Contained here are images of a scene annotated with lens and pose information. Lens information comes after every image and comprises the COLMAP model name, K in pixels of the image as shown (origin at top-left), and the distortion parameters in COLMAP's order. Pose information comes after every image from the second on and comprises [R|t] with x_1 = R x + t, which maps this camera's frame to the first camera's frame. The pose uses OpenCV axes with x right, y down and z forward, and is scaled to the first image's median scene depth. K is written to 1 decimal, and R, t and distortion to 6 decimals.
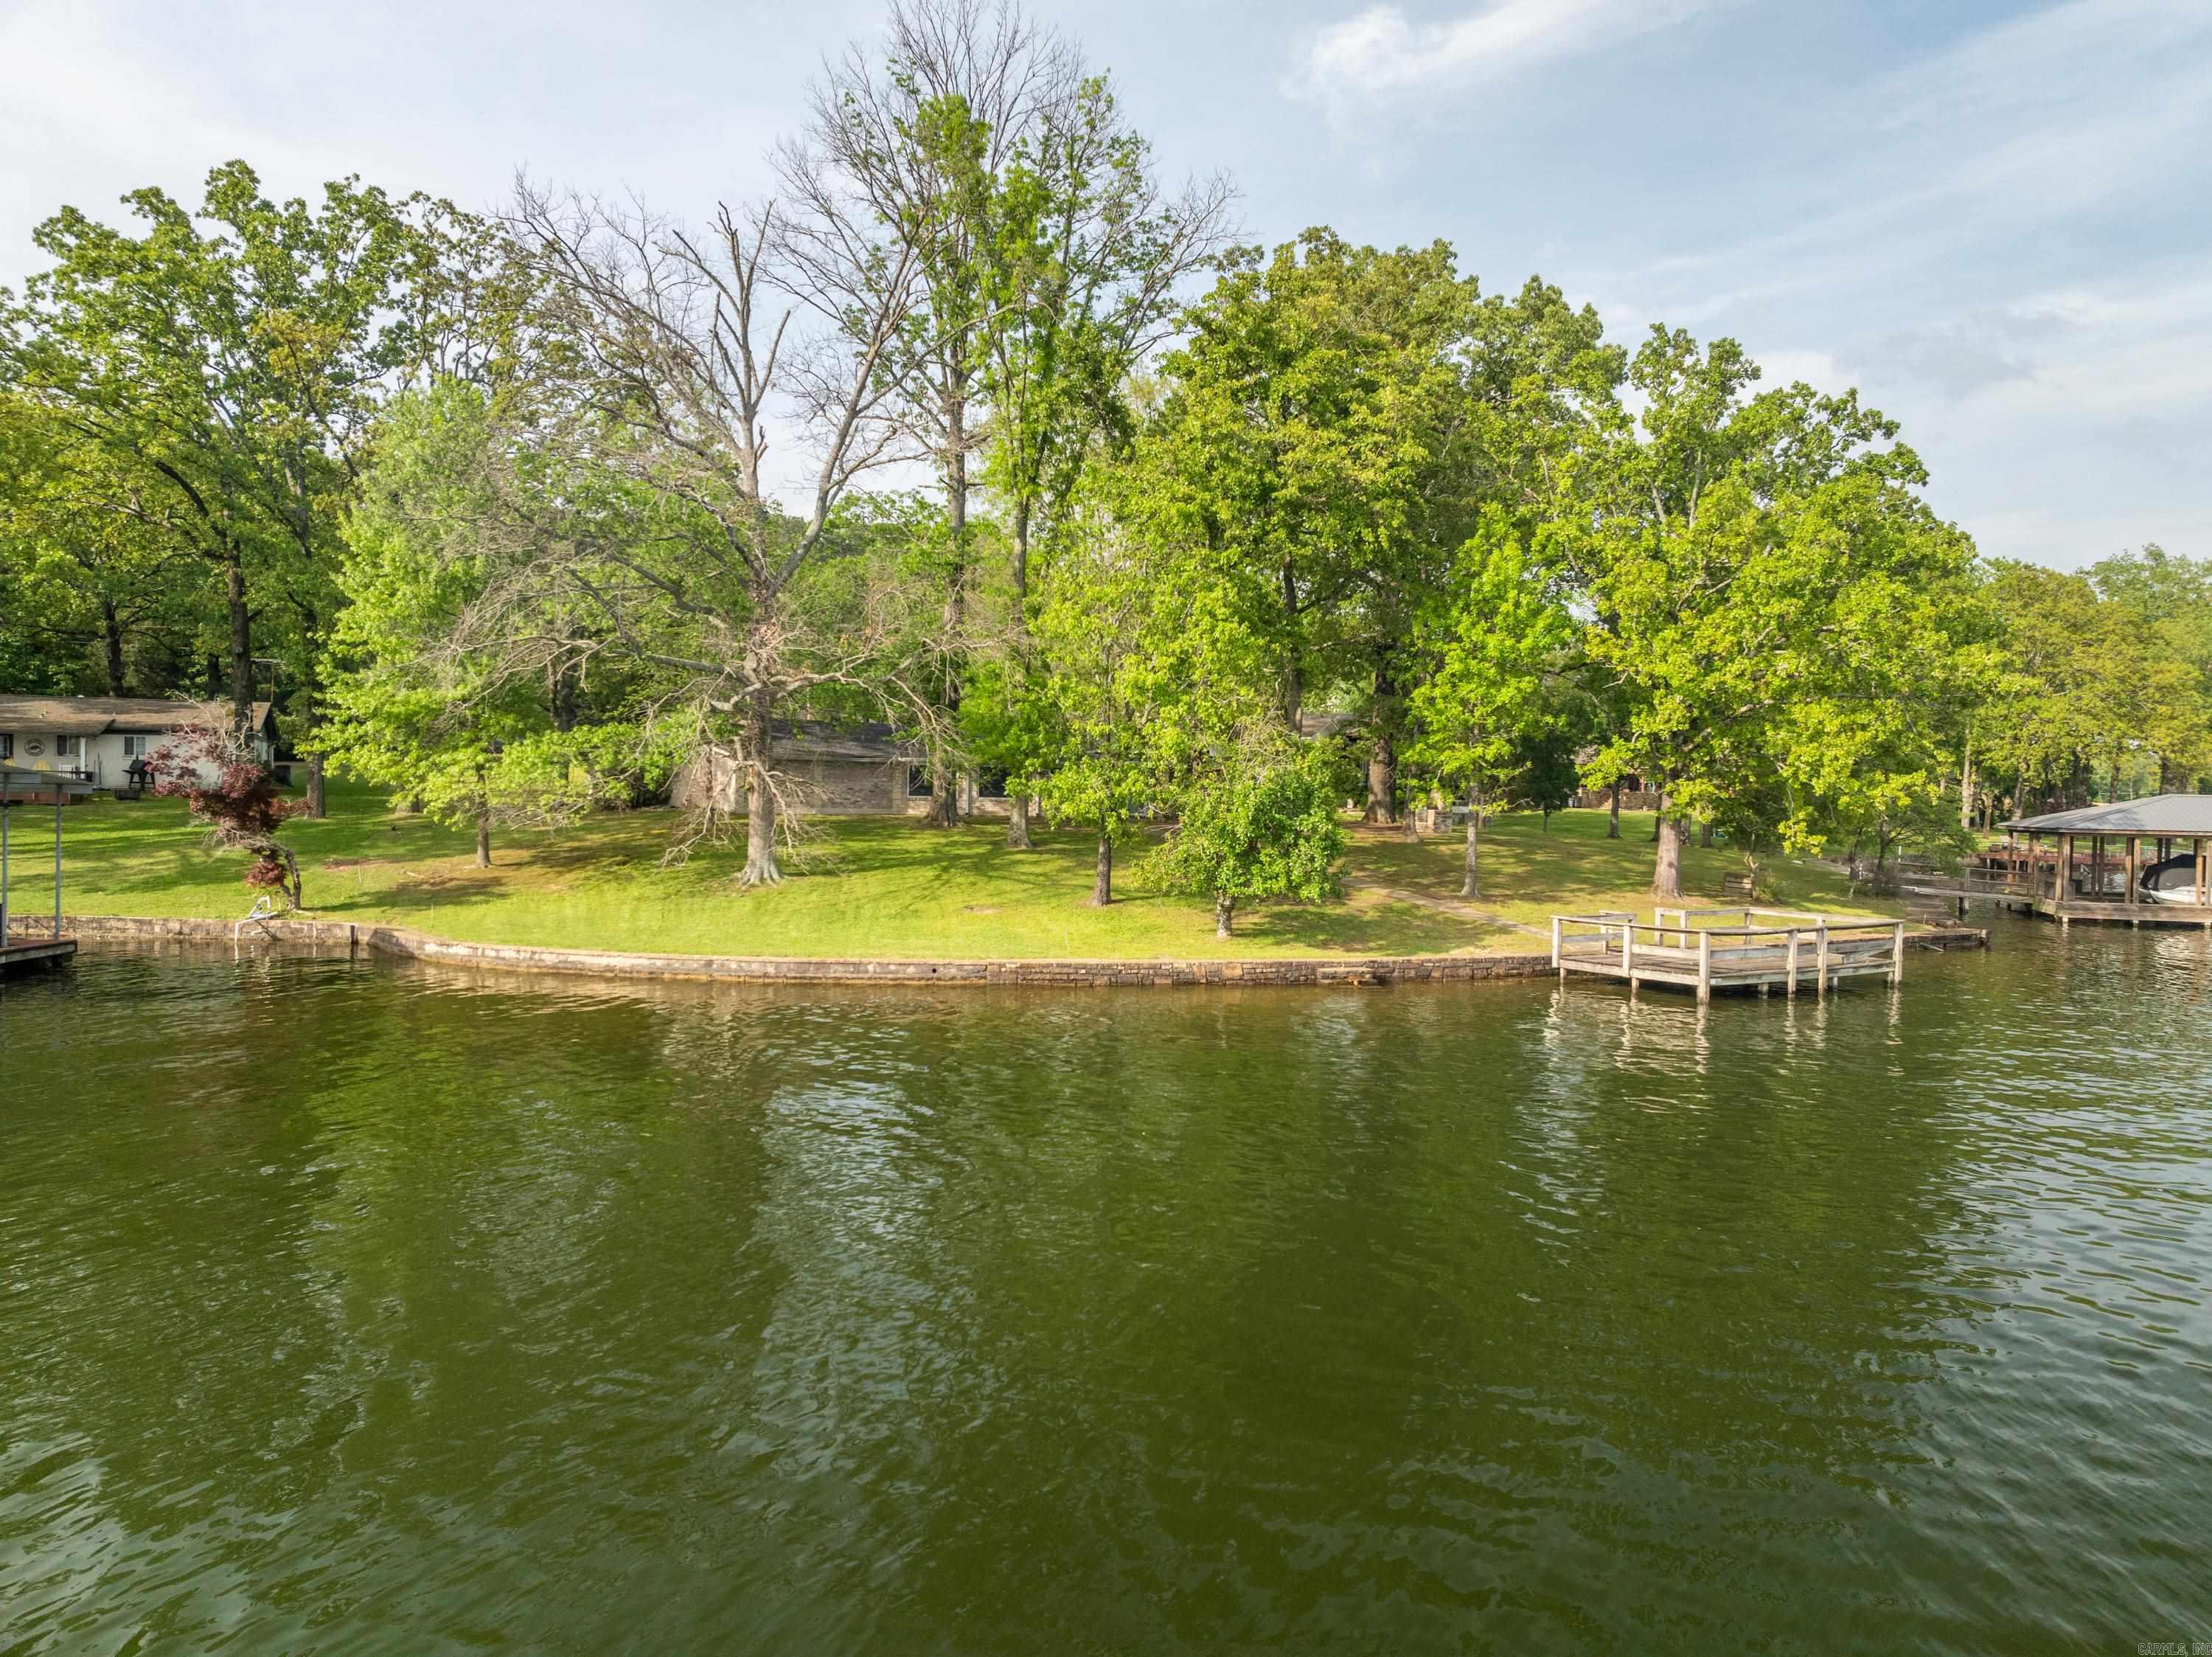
lens RADIAL K [[1557.5, 0, 1125.4], [0, 1557.5, 834.6], [0, 0, 1]] dist [-0.040903, 0.004211]
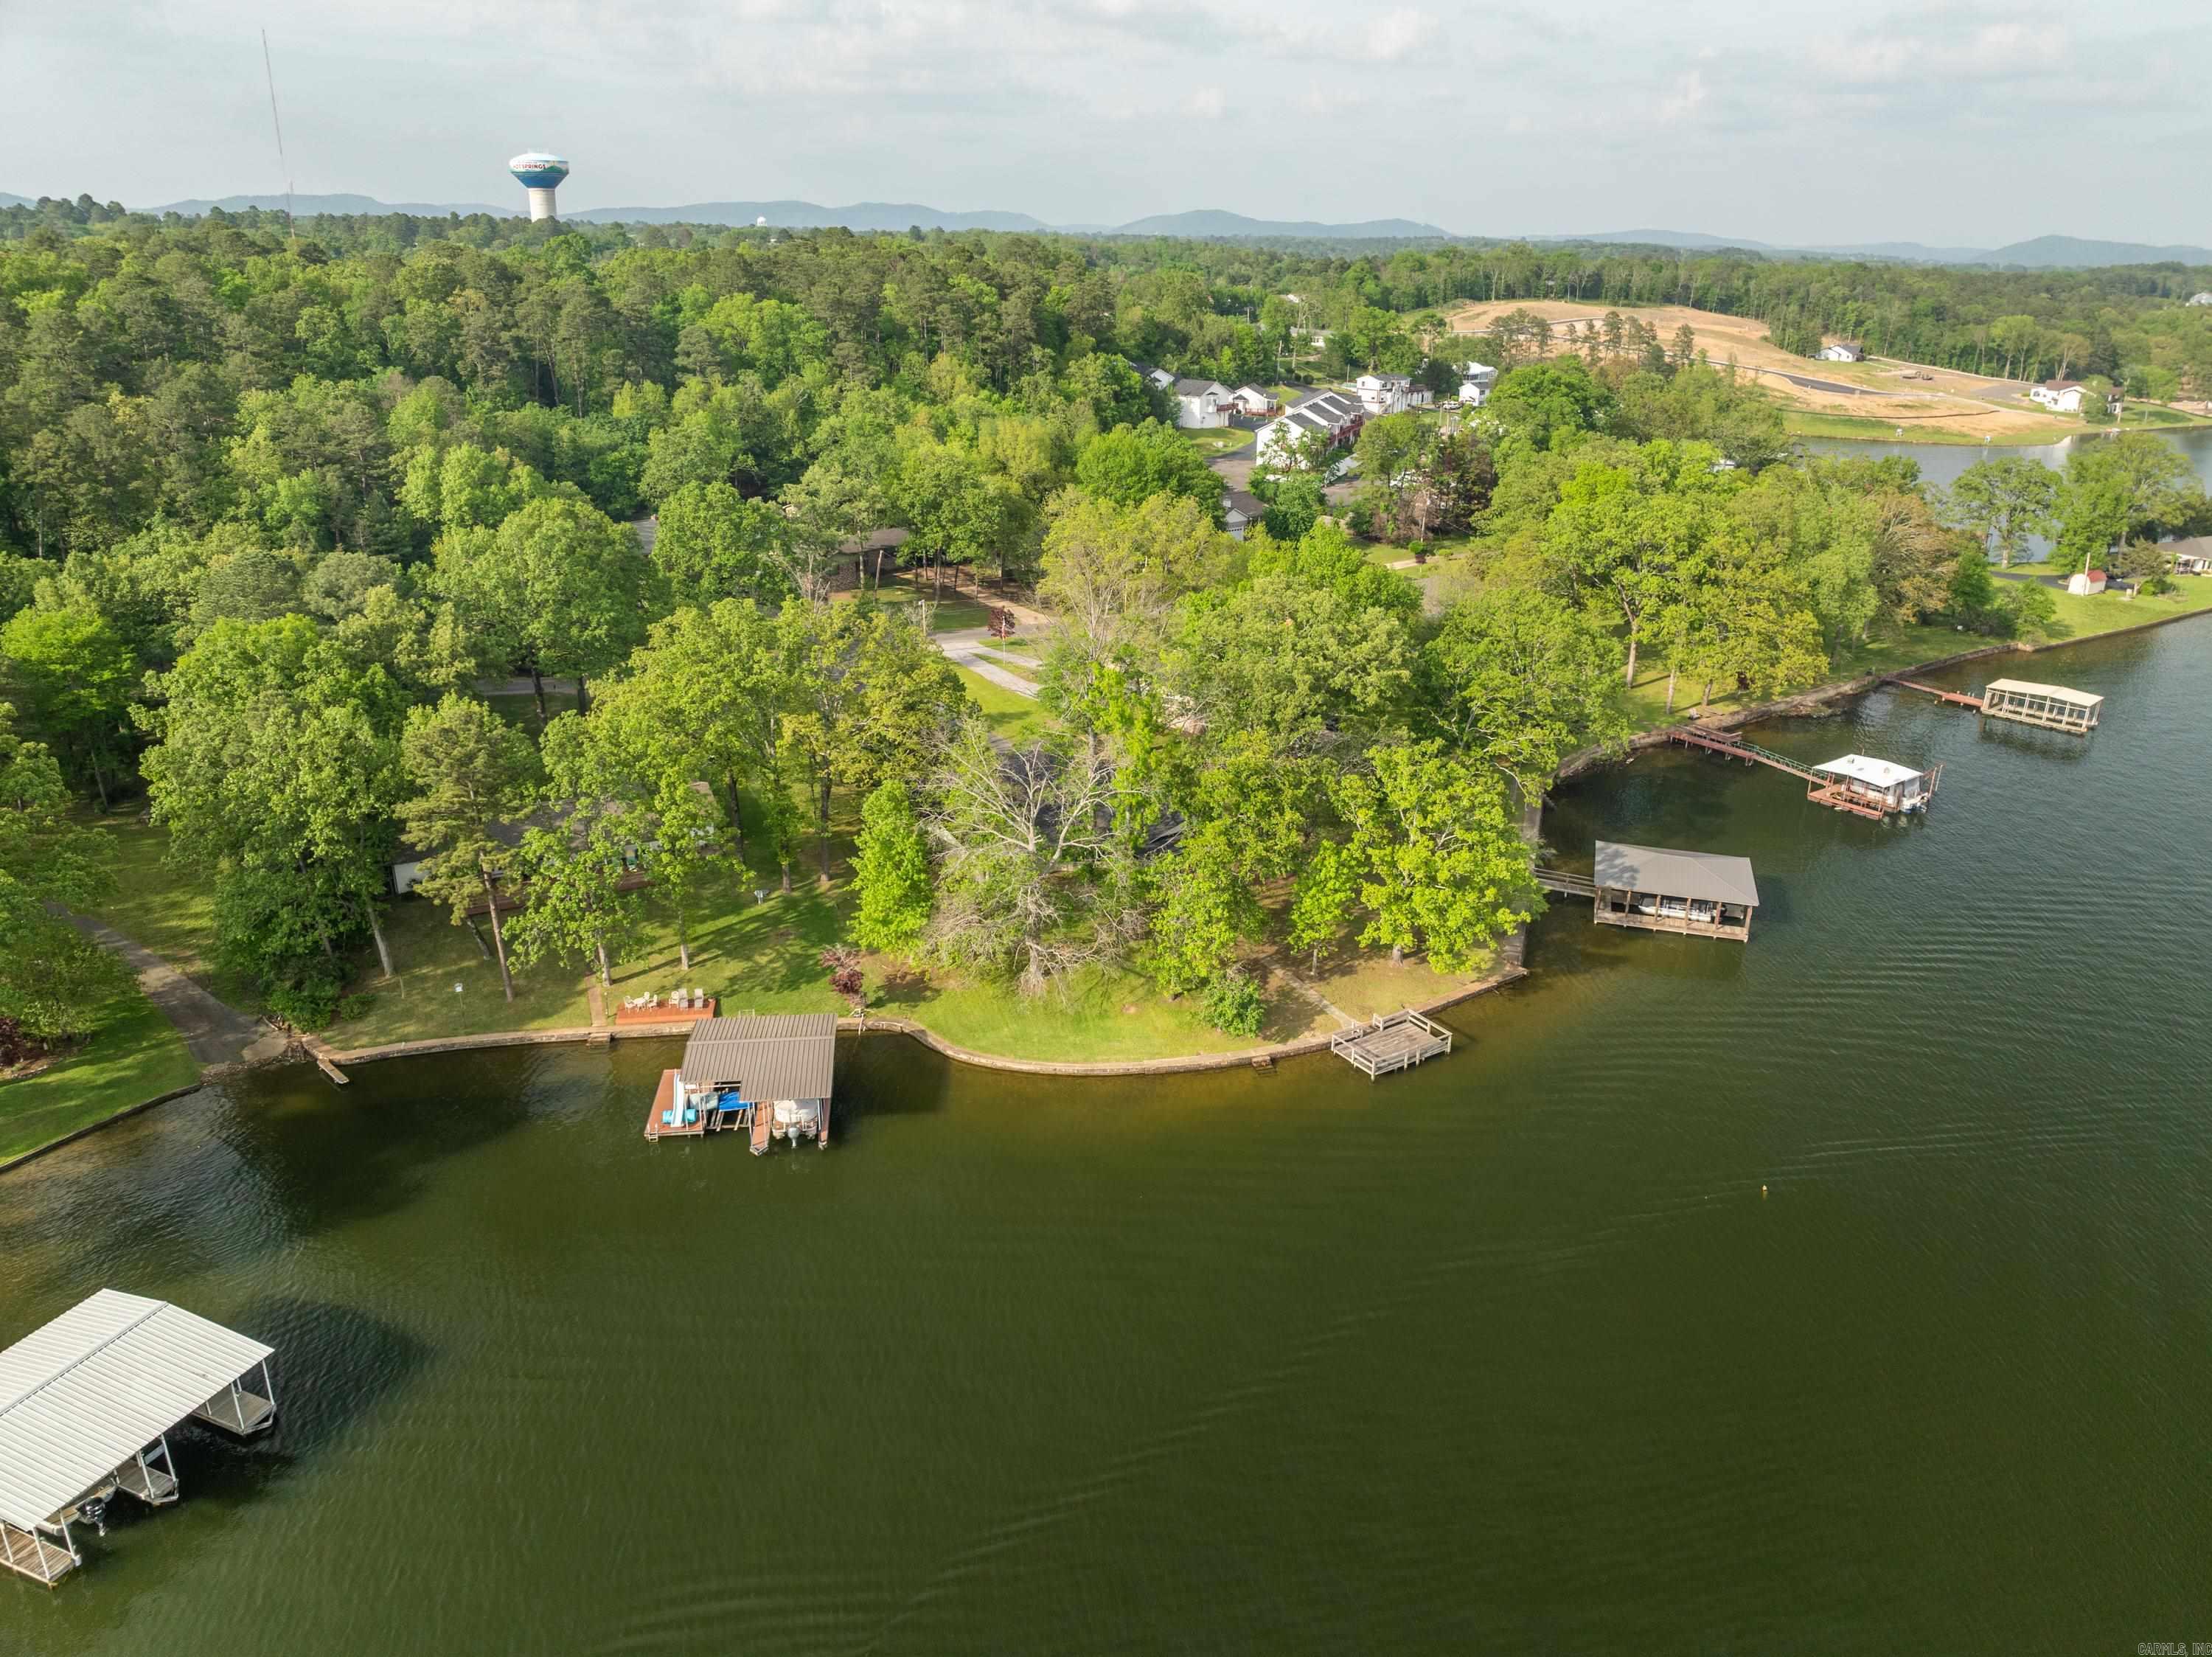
lens RADIAL K [[1557.5, 0, 1125.4], [0, 1557.5, 834.6], [0, 0, 1]] dist [-0.040903, 0.004211]
pose [[0.999365, -0.017124, 0.031262, -0.169951], [0.005471, 0.940342, 0.340186, -1.095573], [-0.035222, -0.339799, 0.939838, -1.363284]]
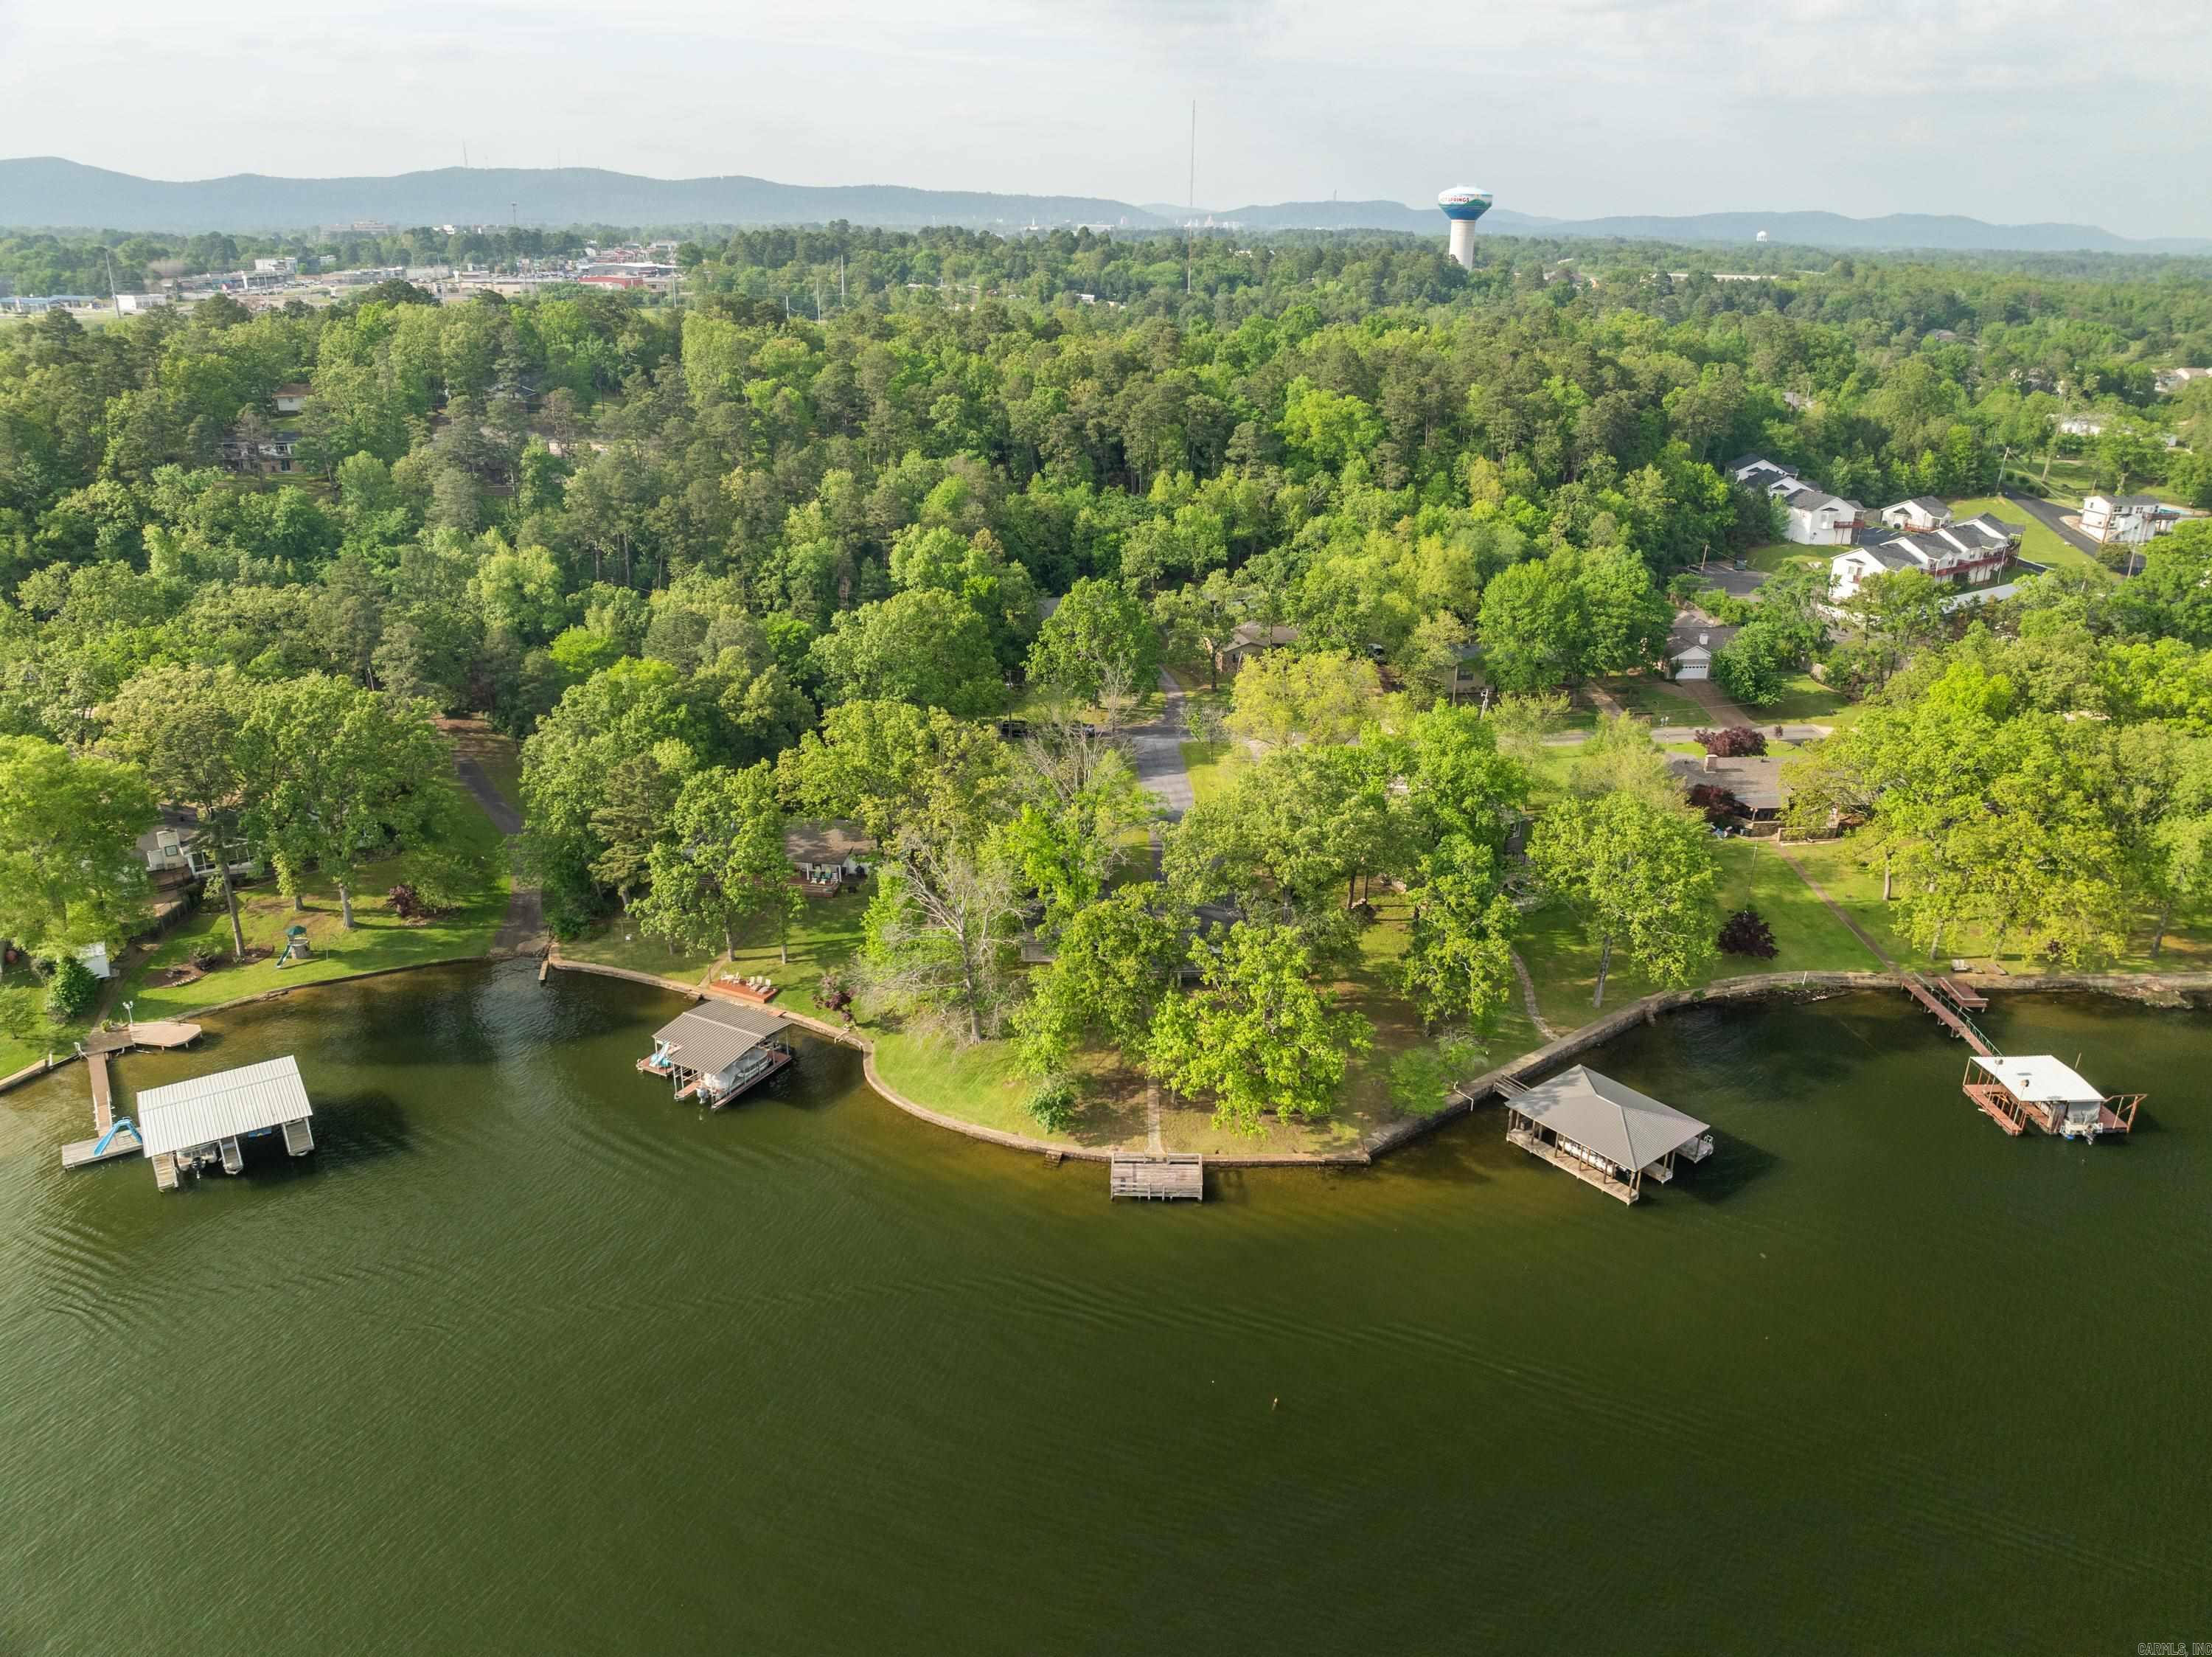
lens RADIAL K [[1557.5, 0, 1125.4], [0, 1557.5, 834.6], [0, 0, 1]] dist [-0.040903, 0.004211]
pose [[0.844337, 0.187423, -0.501964, 1.595163], [-0.007518, 0.940879, 0.338658, -1.496651], [0.535760, -0.282167, 0.795828, -1.291763]]
